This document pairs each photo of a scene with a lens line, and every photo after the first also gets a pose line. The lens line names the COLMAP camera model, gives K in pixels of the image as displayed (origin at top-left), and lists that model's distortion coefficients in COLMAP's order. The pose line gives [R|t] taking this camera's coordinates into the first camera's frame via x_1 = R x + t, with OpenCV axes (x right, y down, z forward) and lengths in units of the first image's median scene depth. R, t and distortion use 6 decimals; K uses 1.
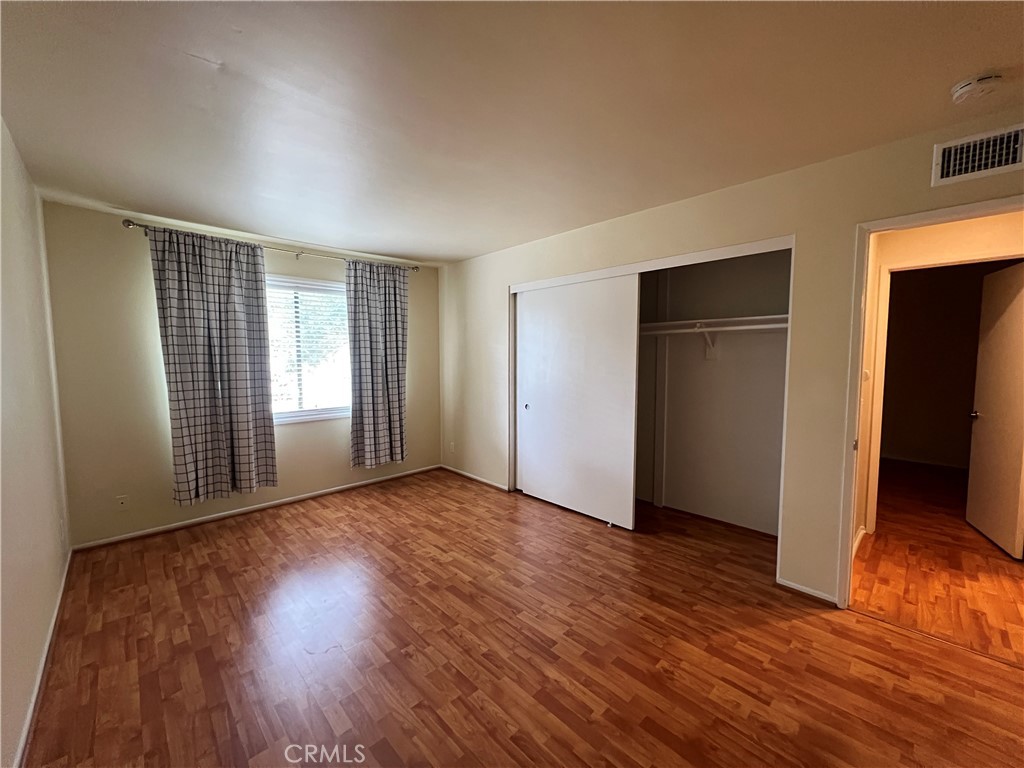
lens RADIAL K [[407.8, 0, 513.5], [0, 407.8, 385.0], [0, 0, 1]] dist [-0.002549, 0.000429]
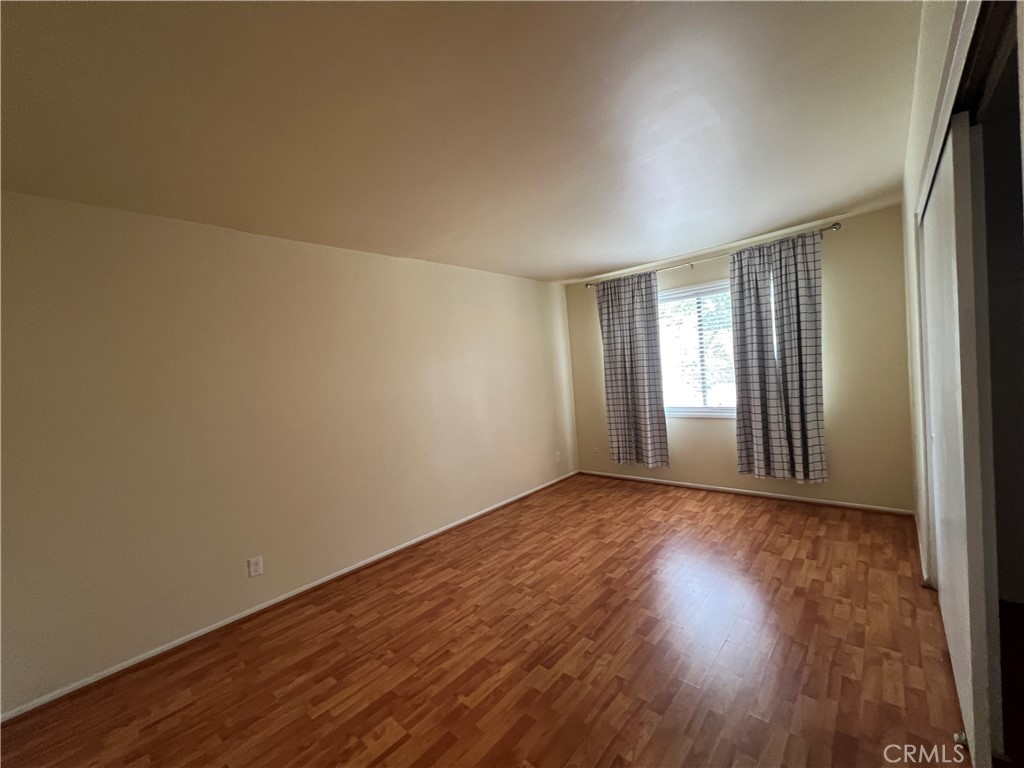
lens RADIAL K [[407.8, 0, 513.5], [0, 407.8, 385.0], [0, 0, 1]] dist [-0.002549, 0.000429]
pose [[0.062256, 0.033412, -0.997501, 0.590443], [0.007641, 0.999394, 0.033952, -0.040726], [0.998031, -0.009735, 0.061963, 0.489541]]
